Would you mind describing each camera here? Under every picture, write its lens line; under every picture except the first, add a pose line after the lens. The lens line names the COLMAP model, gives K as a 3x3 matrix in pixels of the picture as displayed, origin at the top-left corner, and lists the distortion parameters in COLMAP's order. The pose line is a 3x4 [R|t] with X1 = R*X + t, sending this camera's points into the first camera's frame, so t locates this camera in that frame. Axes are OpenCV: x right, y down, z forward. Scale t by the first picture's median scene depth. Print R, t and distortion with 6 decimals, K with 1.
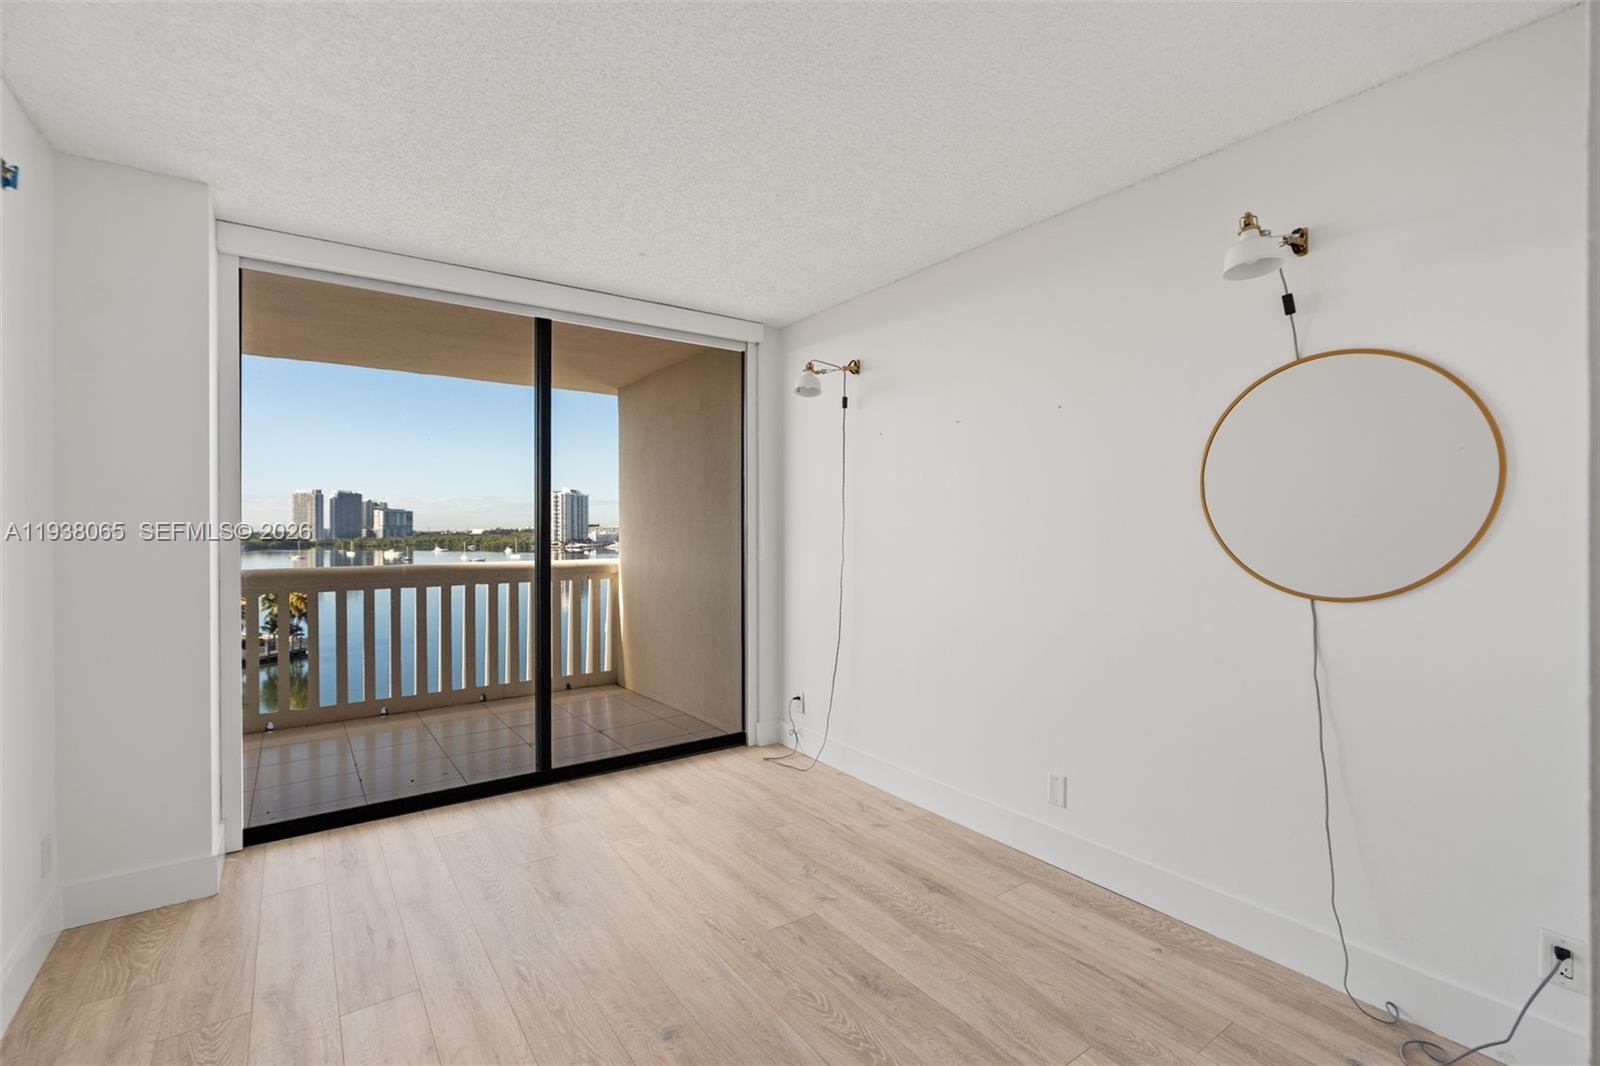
lens RADIAL K [[714.0, 0, 795.1], [0, 714.0, 539.8], [0, 0, 1]] dist [-0.011030, 0.004214]
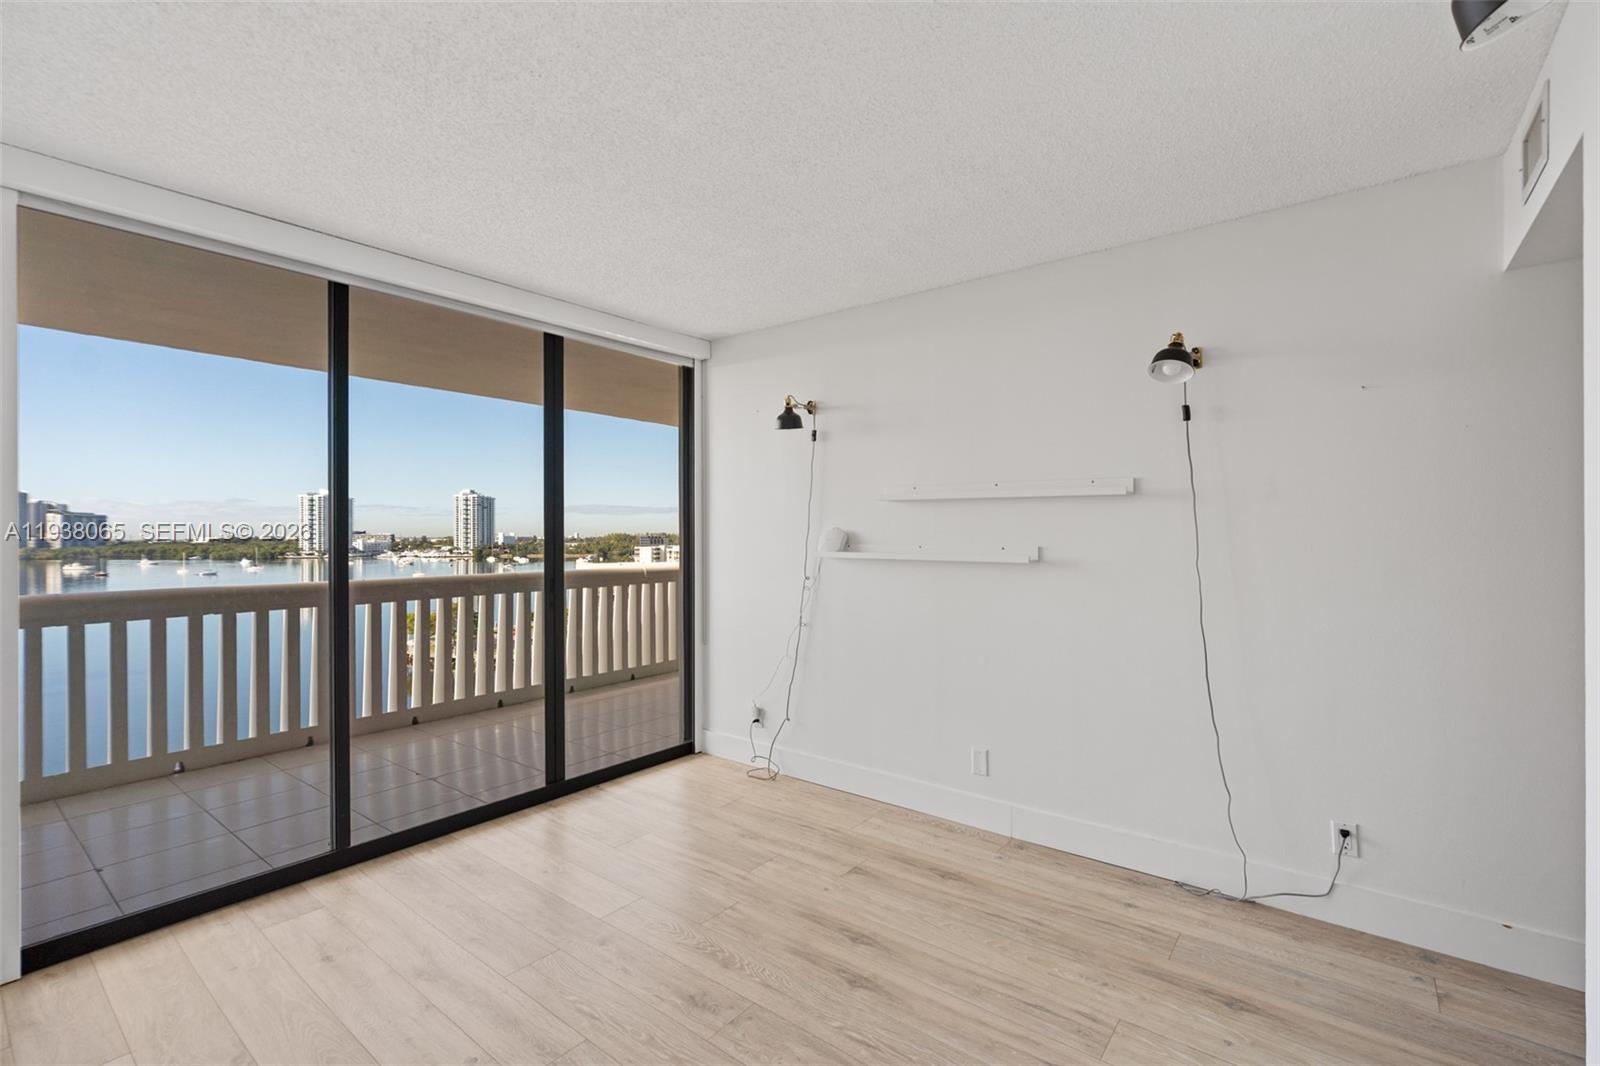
lens RADIAL K [[714.0, 0, 807.6], [0, 714.0, 532.9], [0, 0, 1]] dist [-0.011030, 0.004214]
pose [[0.957719, -0.001577, 0.287702, -0.040141], [0.006998, 0.999817, -0.017815, -0.000770], [-0.287622, 0.019076, 0.957554, -0.007998]]
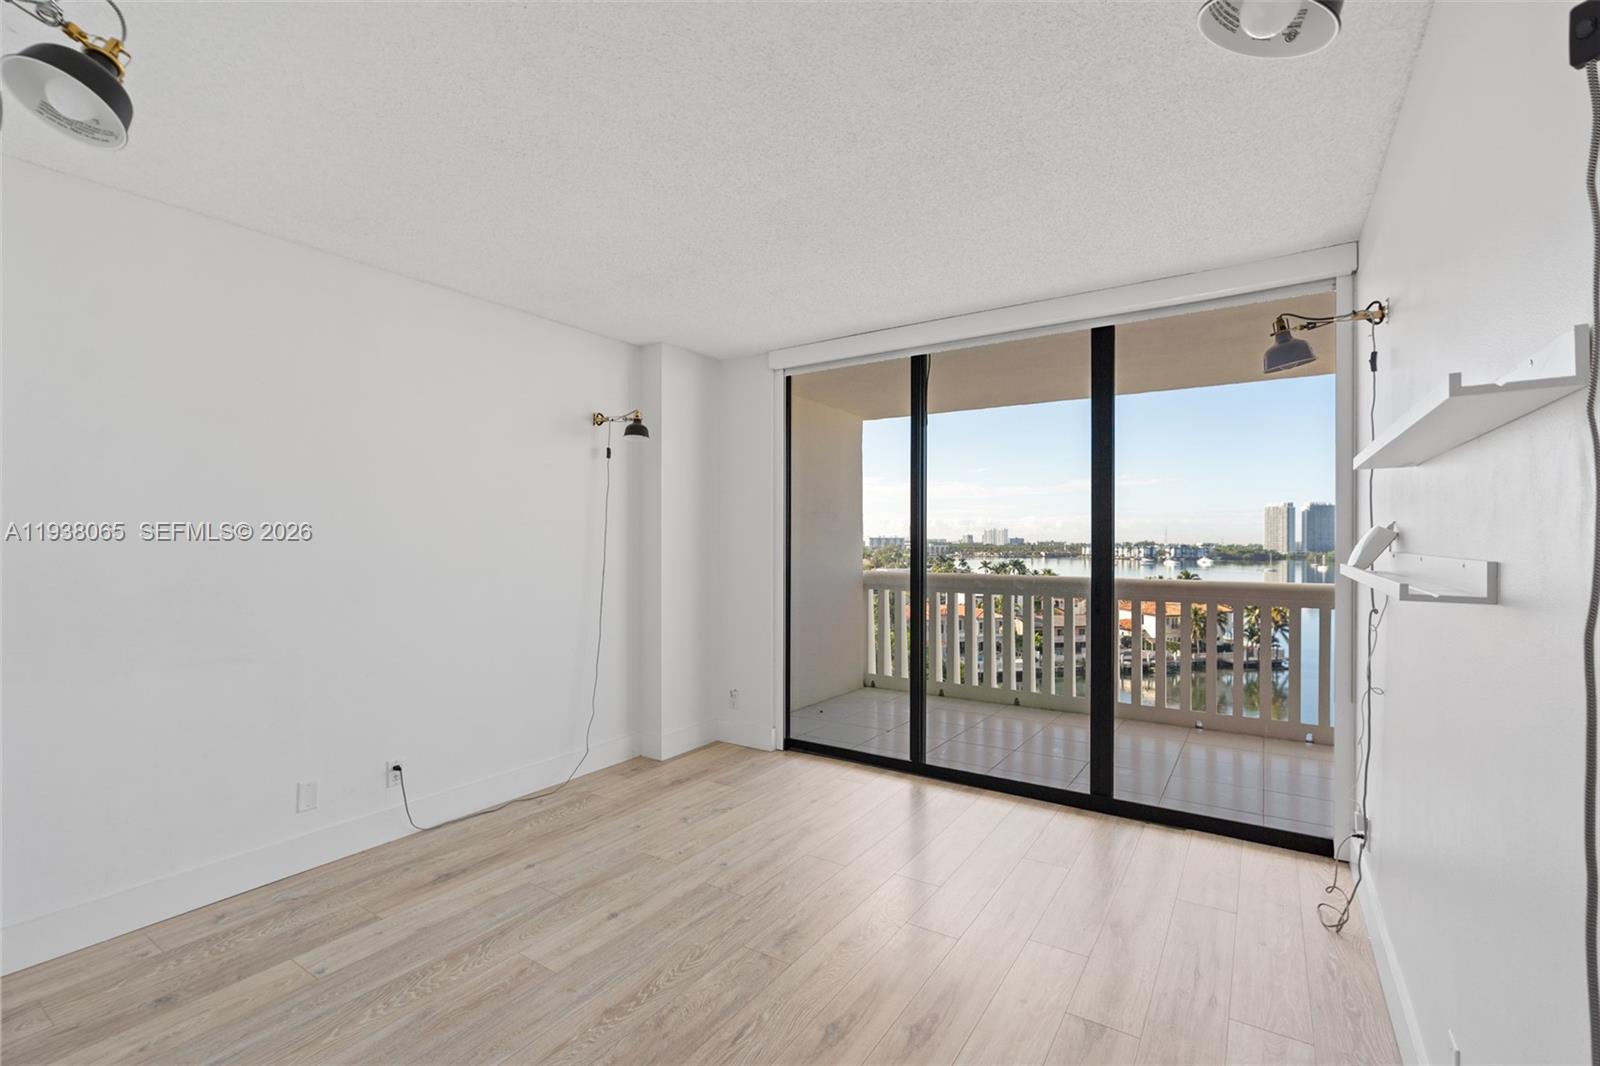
lens RADIAL K [[714.0, 0, 809.9], [0, 714.0, 544.6], [0, 0, 1]] dist [-0.011030, 0.004214]
pose [[0.366988, 0.009491, -0.930177, 0.054054], [-0.020397, 0.999790, 0.002154, -0.001259], [0.930002, 0.018183, 0.367104, 0.038019]]
